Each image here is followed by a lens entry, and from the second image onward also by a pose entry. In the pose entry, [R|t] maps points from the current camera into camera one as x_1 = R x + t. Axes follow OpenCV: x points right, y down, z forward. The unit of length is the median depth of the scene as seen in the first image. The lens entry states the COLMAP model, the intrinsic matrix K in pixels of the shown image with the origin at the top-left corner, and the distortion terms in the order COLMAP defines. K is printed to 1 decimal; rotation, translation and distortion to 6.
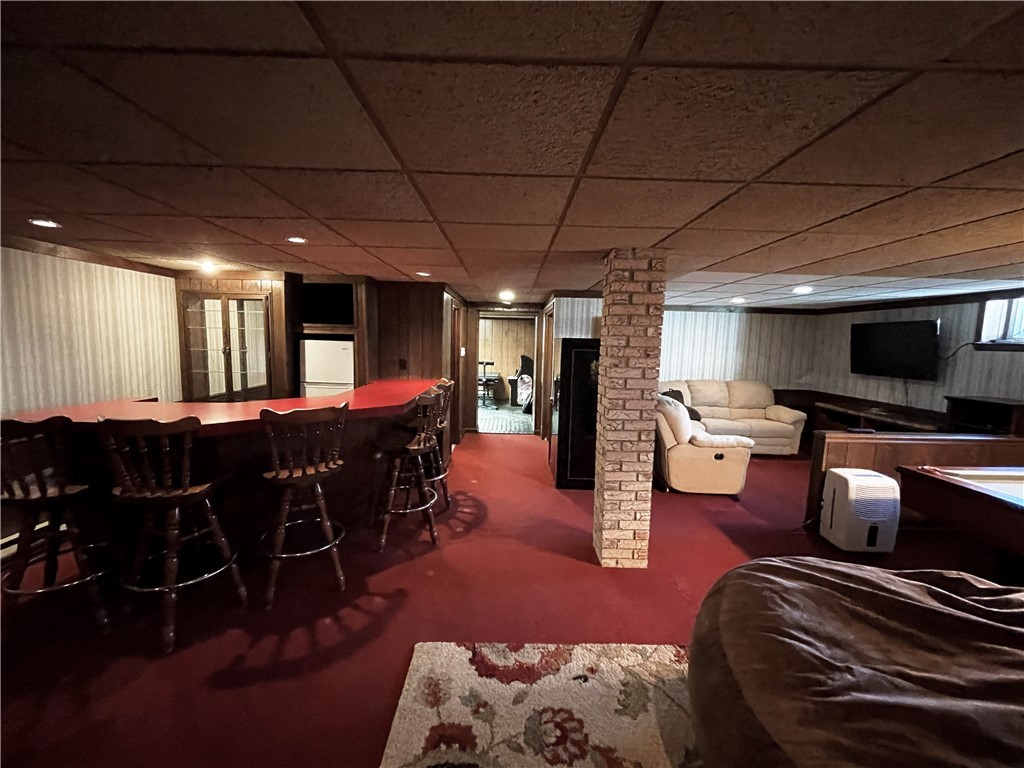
lens RADIAL K [[410.6, 0, 512.6], [0, 410.6, 384.4], [0, 0, 1]] dist [-0.001457, -0.000016]
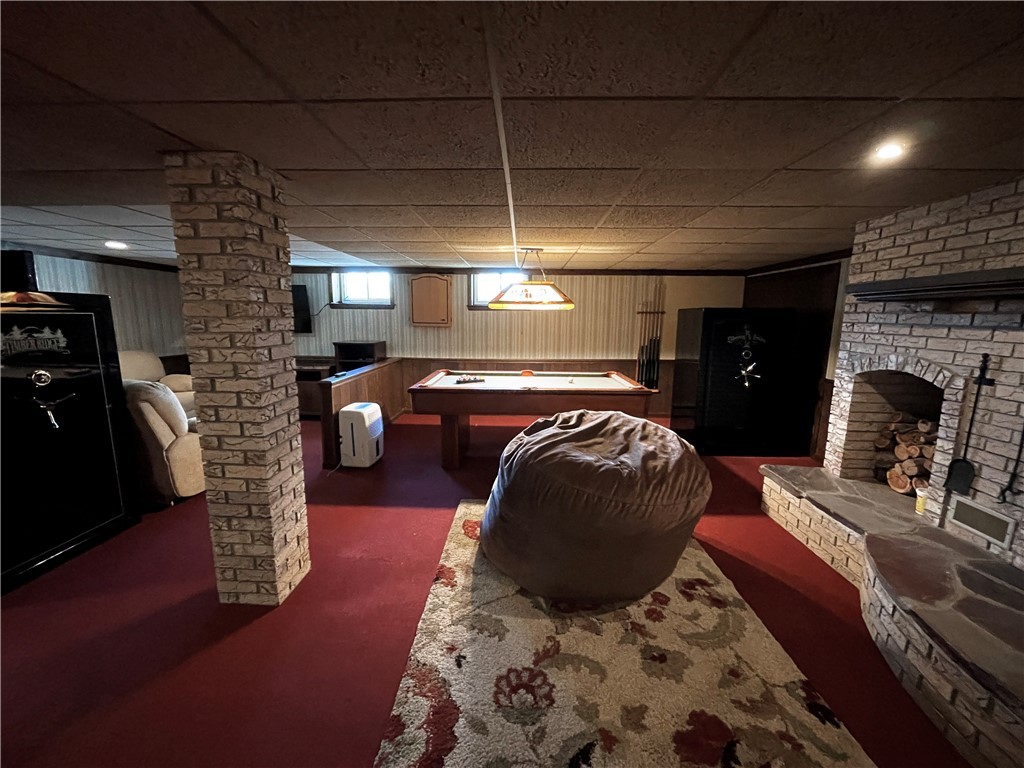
lens RADIAL K [[410.6, 0, 511.6], [0, 410.6, 383.6], [0, 0, 1]] dist [-0.001457, -0.000016]
pose [[0.044218, -0.185630, 0.981624, -0.547981], [0.097528, 0.978694, 0.180683, -0.051506], [-0.994250, 0.087746, 0.061380, 0.671794]]
